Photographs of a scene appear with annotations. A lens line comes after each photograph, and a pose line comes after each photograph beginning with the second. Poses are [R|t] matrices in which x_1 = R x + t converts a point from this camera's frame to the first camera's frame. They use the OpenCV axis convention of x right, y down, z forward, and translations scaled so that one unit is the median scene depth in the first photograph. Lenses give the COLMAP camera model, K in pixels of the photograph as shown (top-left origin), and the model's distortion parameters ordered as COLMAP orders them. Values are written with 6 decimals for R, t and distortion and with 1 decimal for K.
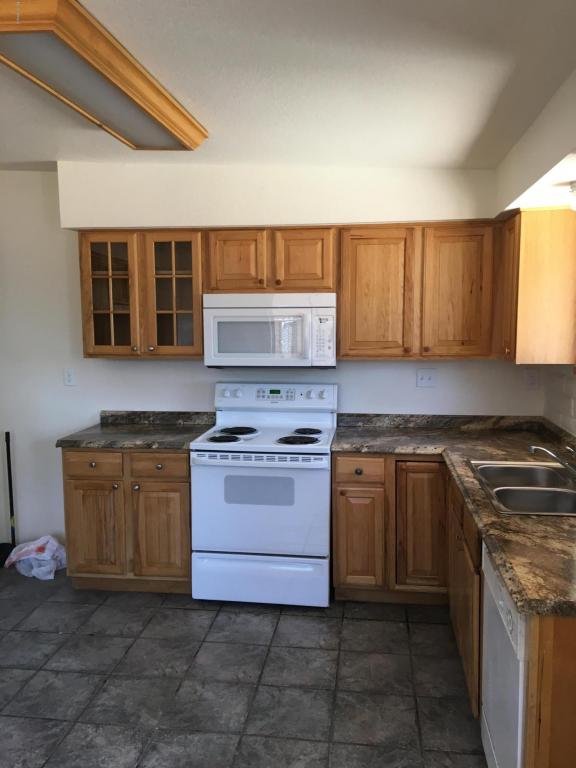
lens RADIAL K [[648.4, 0, 288.5], [0, 648.4, 388.1], [0, 0, 1]] dist [0.079003, -0.109489]
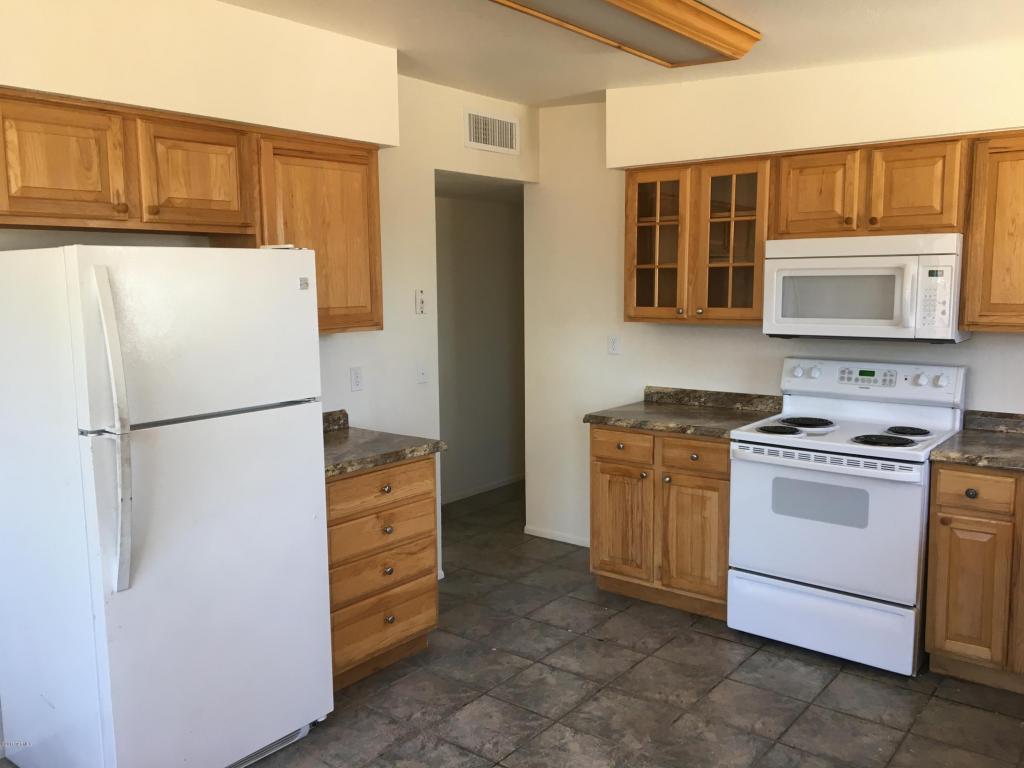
lens RADIAL K [[864.5, 0, 513.3], [0, 864.5, 388.7], [0, 0, 1]] dist [0.079003, -0.109489]
pose [[0.861430, 0.061644, -0.504122, 0.144620], [-0.050888, 0.998088, 0.035091, 0.009623], [0.505321, -0.004575, 0.862919, -0.043461]]
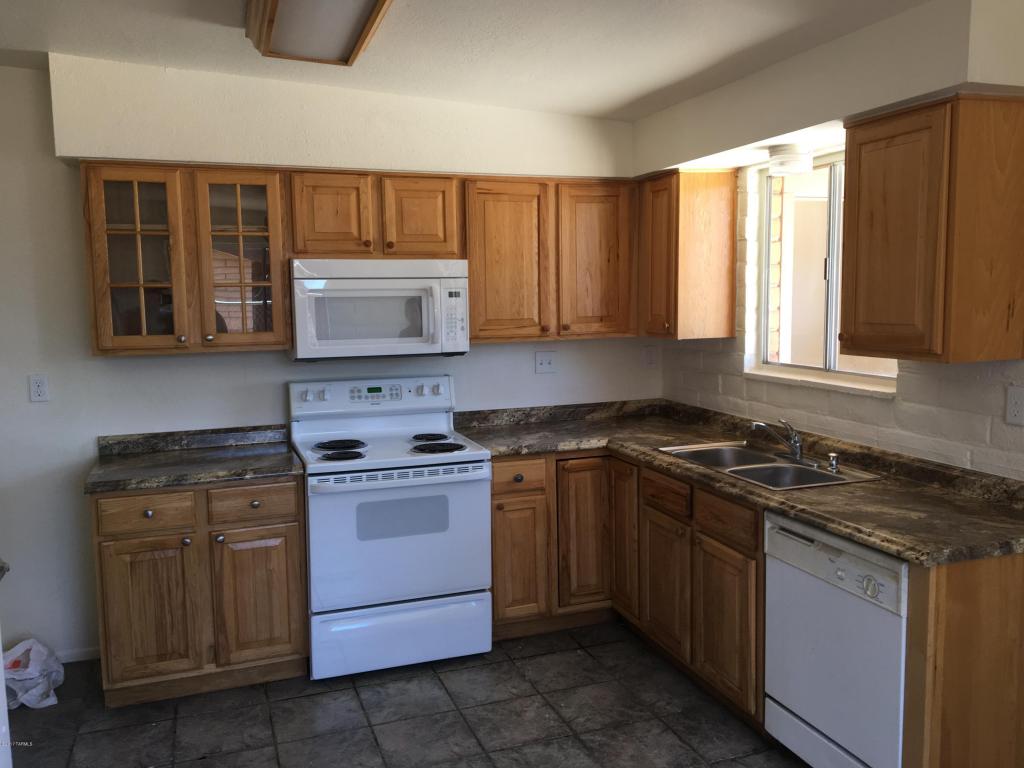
lens RADIAL K [[864.5, 0, 519.0], [0, 864.5, 384.9], [0, 0, 1]] dist [0.079003, -0.109489]
pose [[0.882970, -0.059141, 0.465689, -0.375166], [0.062213, 0.998024, 0.008786, 0.001728], [-0.465288, 0.021214, 0.884905, 0.030884]]
